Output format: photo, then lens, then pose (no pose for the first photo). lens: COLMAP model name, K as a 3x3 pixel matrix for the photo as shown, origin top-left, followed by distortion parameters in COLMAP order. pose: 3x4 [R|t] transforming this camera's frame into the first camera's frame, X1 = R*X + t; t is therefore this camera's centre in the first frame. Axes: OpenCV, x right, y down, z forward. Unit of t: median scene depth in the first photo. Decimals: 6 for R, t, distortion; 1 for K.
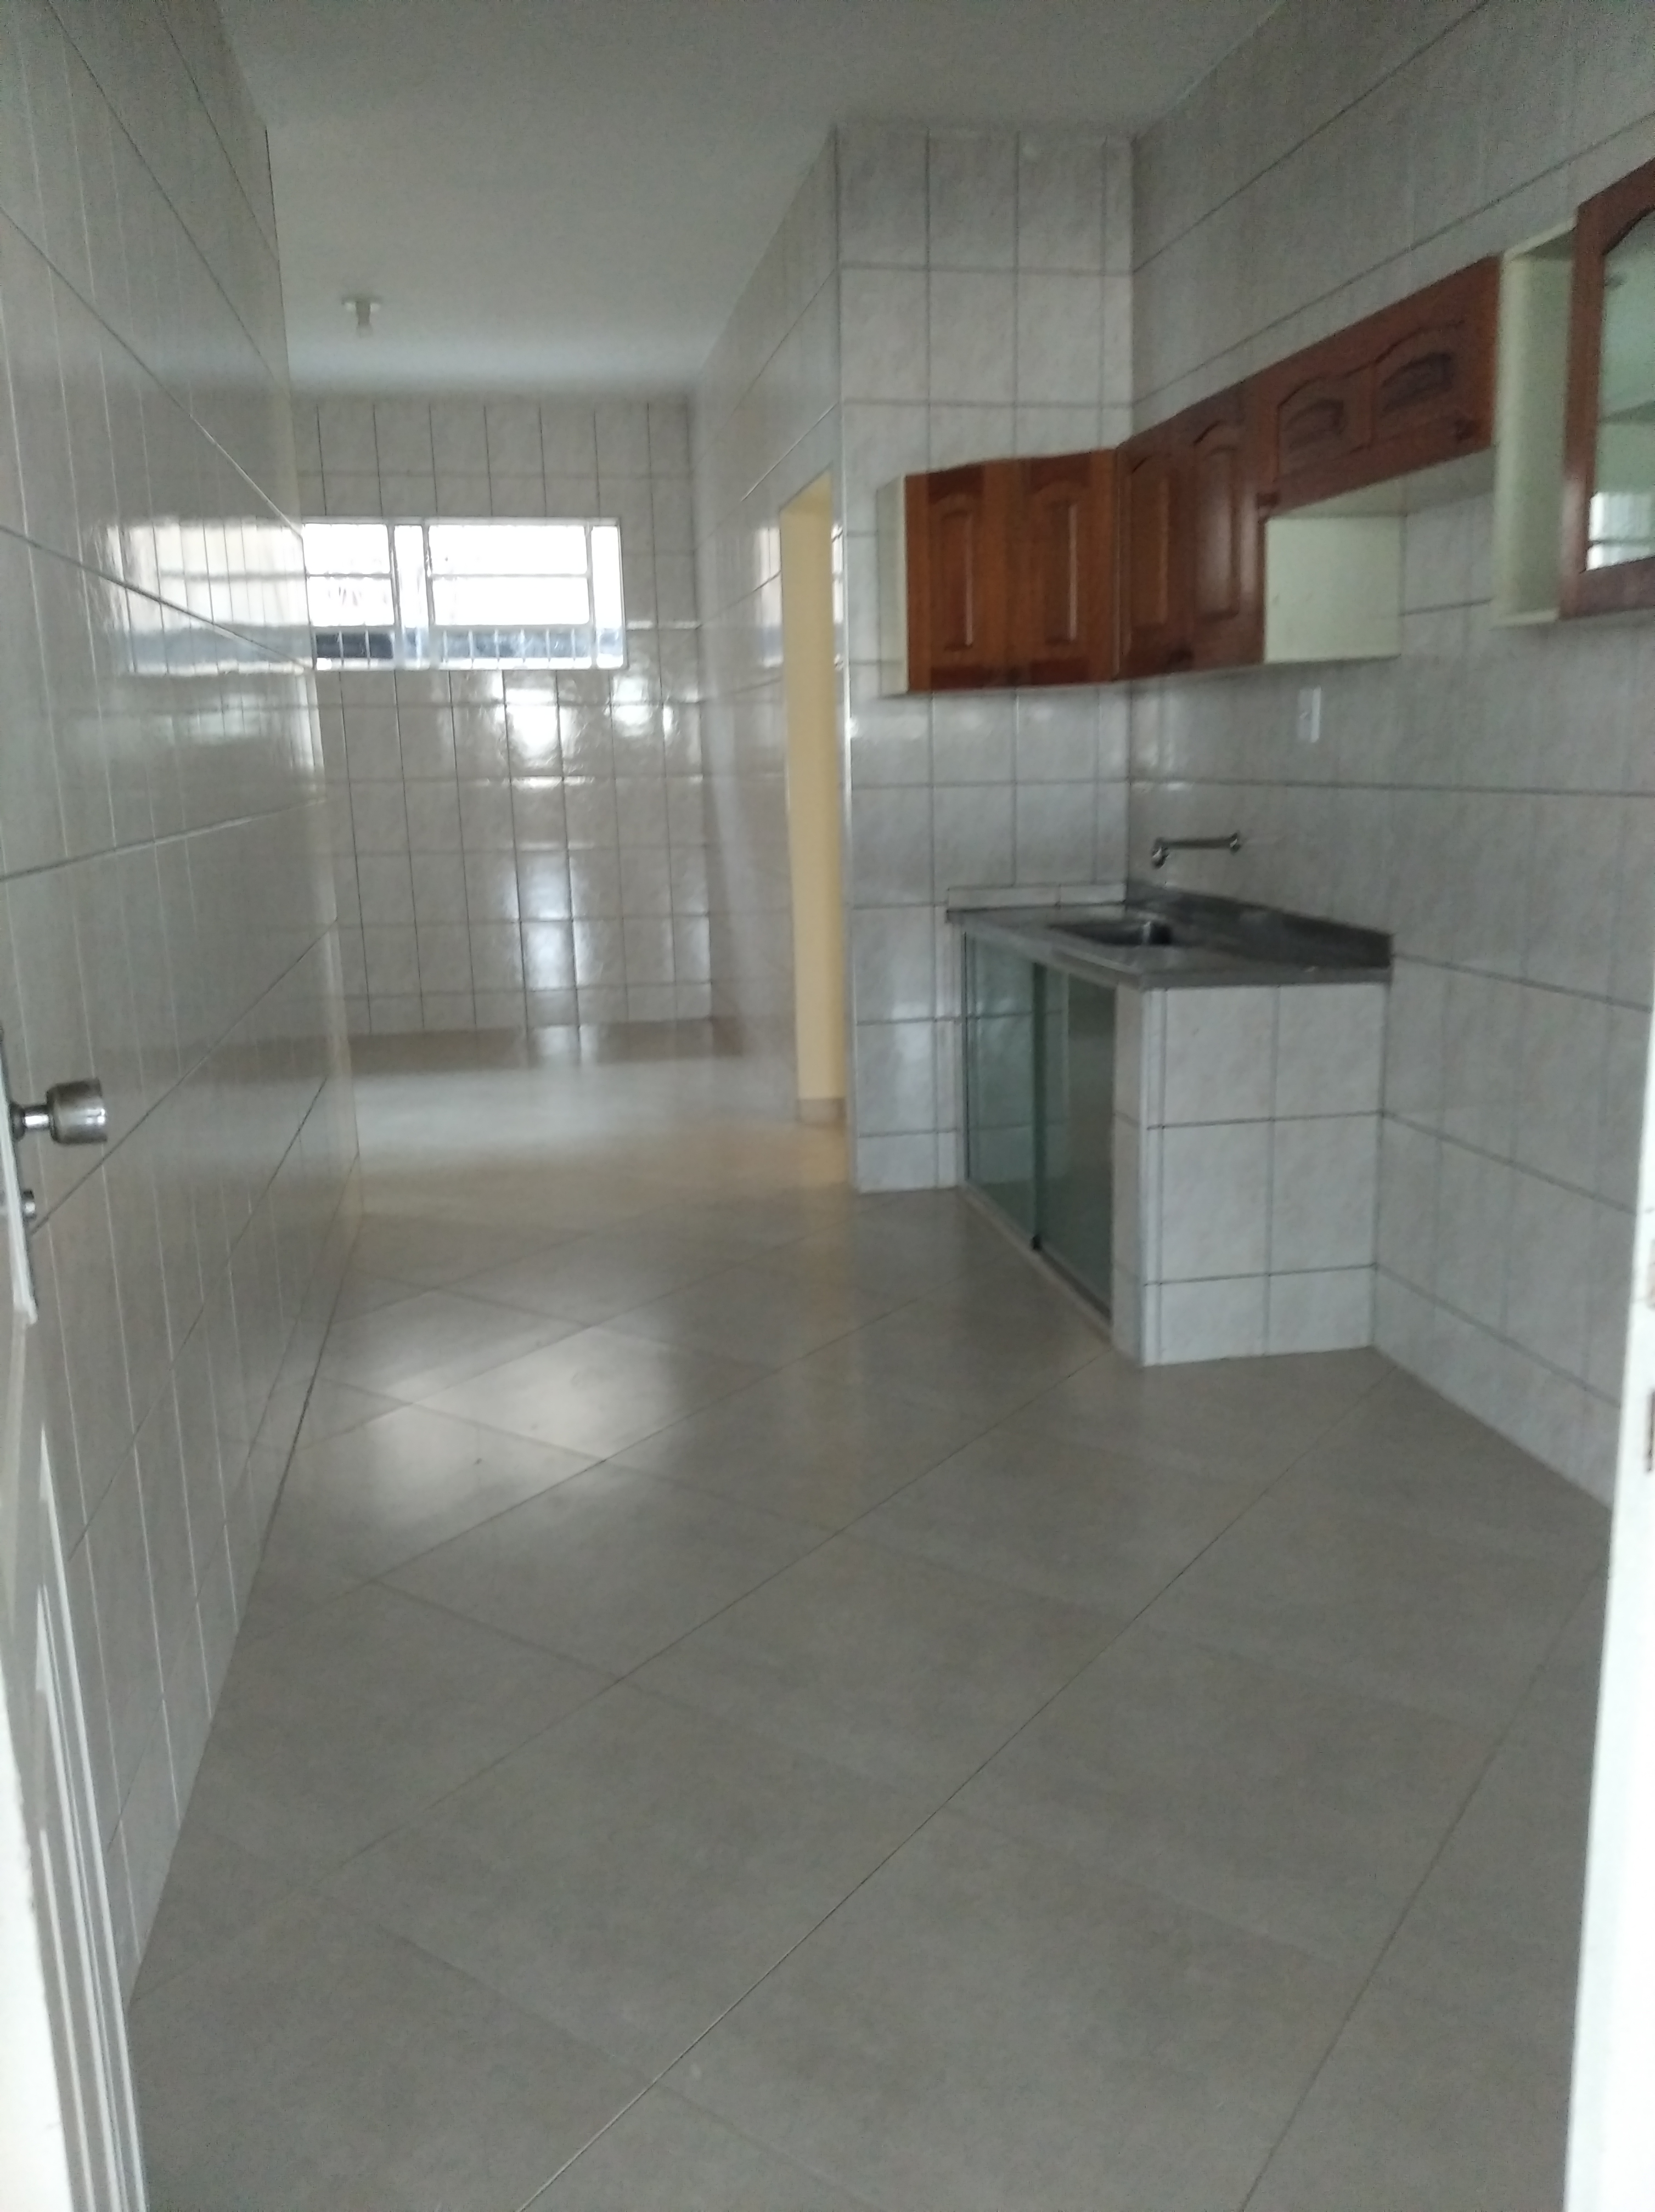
lens RADIAL K [[1681.9, 0, 830.7], [0, 1681.9, 1112.3], [0, 0, 1]] dist [-0.013292, -0.007176]
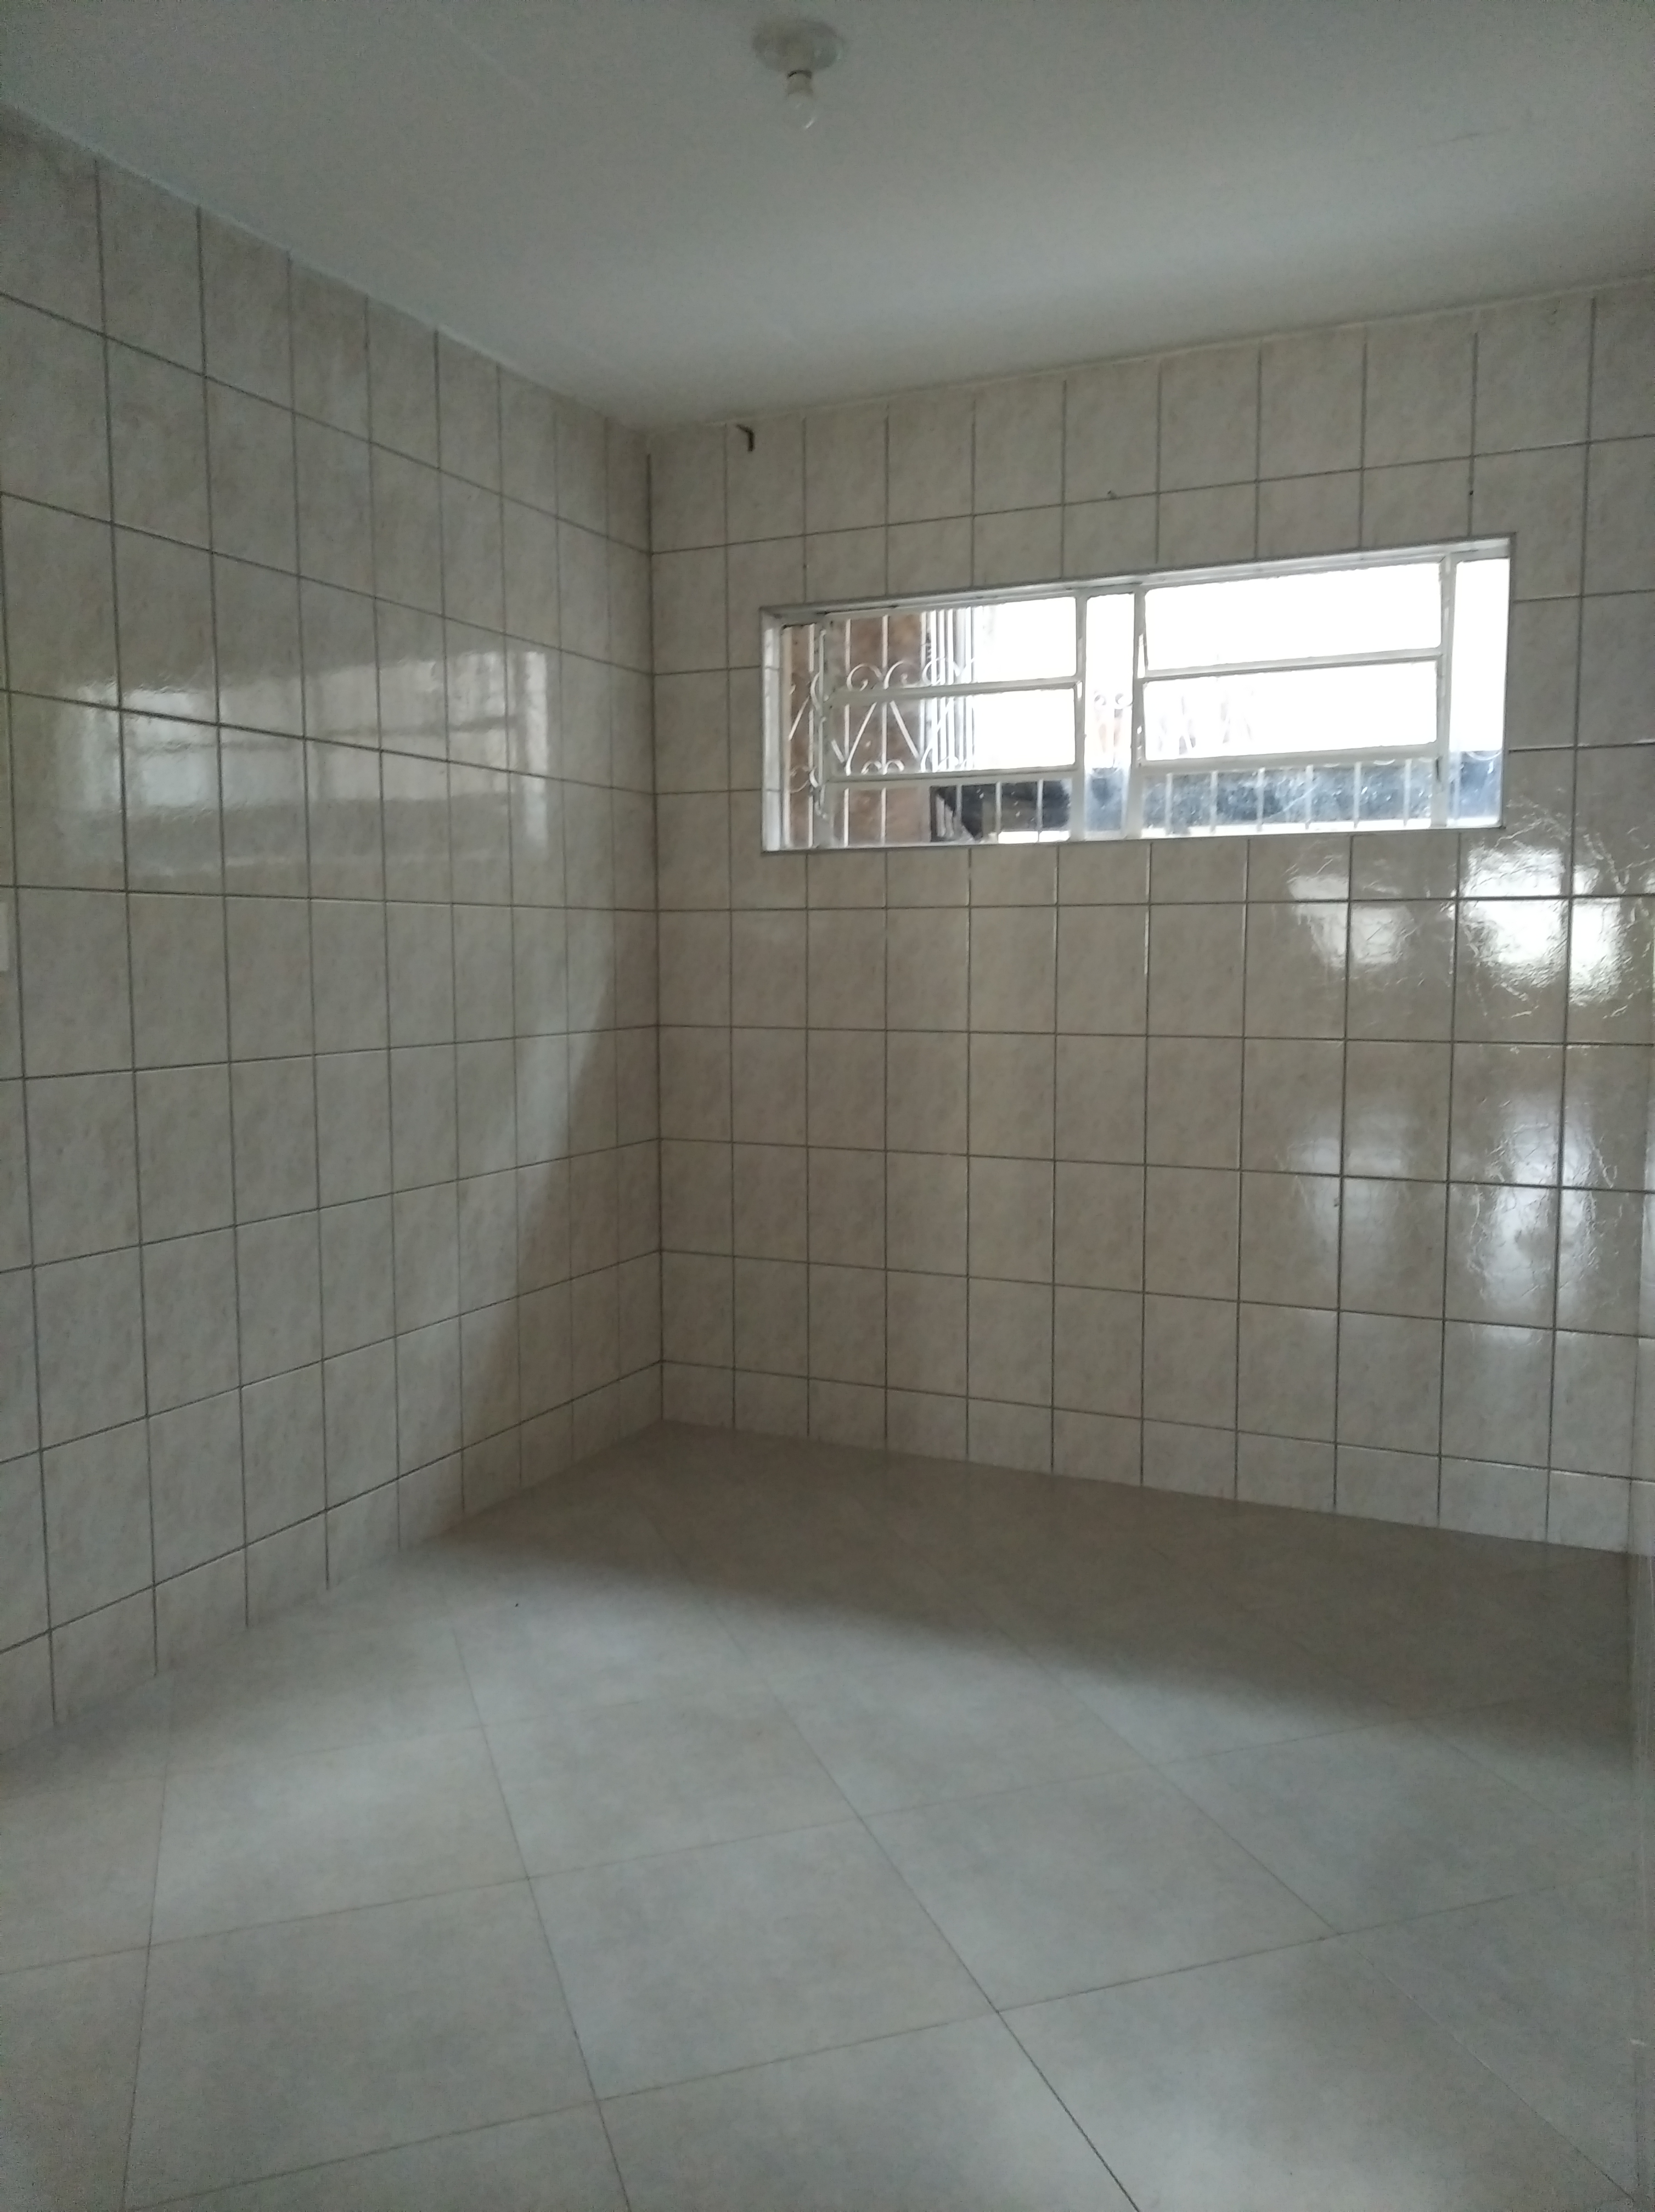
lens RADIAL K [[1681.9, 0, 824.5], [0, 1681.9, 1107.8], [0, 0, 1]] dist [-0.013292, -0.007176]
pose [[0.788437, 0.077645, -0.610195, 0.033066], [-0.122101, 0.992017, -0.031537, -0.143537], [0.602875, 0.099370, 0.791623, 0.497012]]
